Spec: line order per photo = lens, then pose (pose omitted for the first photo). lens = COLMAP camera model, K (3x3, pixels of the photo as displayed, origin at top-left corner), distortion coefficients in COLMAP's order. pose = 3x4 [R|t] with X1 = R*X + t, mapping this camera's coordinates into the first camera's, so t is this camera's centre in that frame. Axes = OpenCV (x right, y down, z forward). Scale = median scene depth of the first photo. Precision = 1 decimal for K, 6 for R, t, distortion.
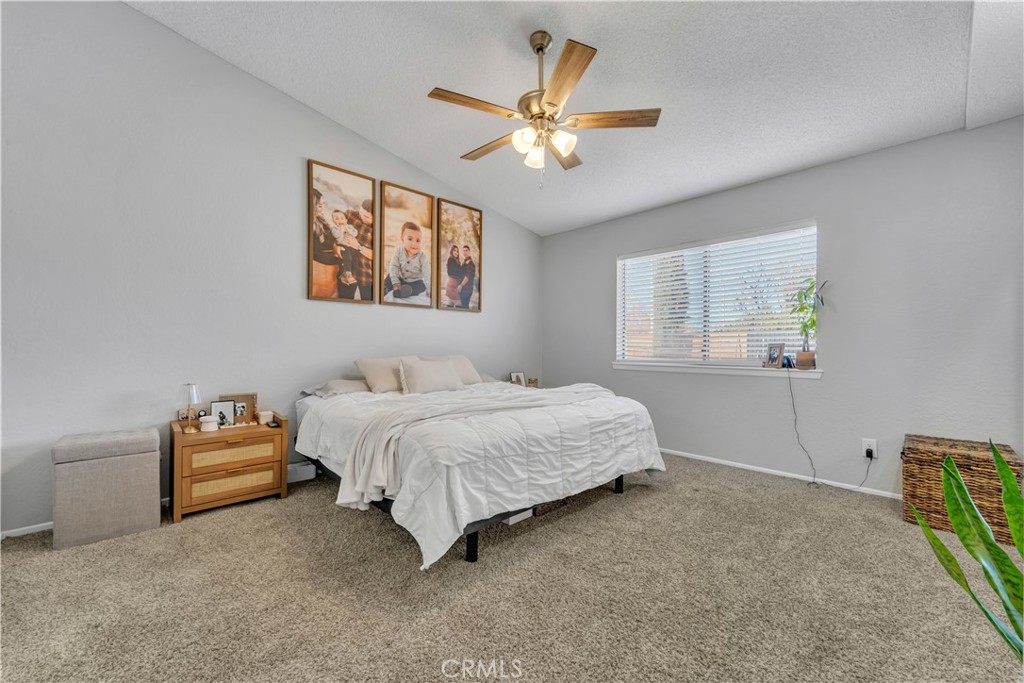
lens RADIAL K [[410.4, 0, 520.6], [0, 410.4, 341.6], [0, 0, 1]] dist [0.004426, -0.000119]
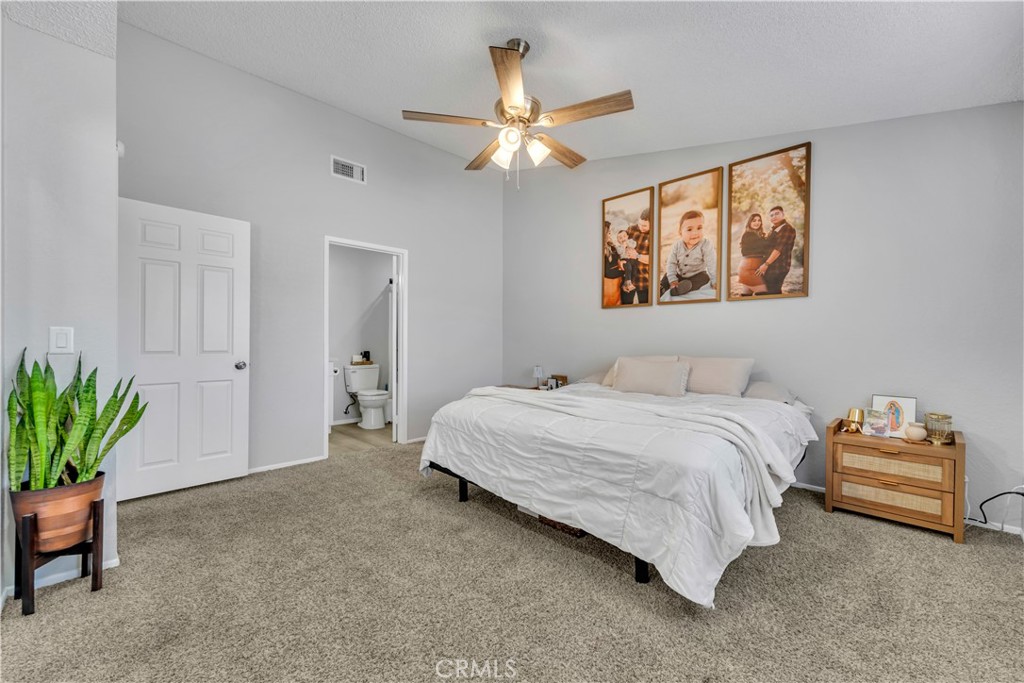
lens RADIAL K [[410.4, 0, 521.0], [0, 410.4, 344.0], [0, 0, 1]] dist [0.004426, -0.000119]
pose [[0.022677, 0.003219, -0.999738, 0.659409], [0.005259, 0.999981, 0.003339, 0.002102], [0.999729, -0.005333, 0.022659, 0.610932]]
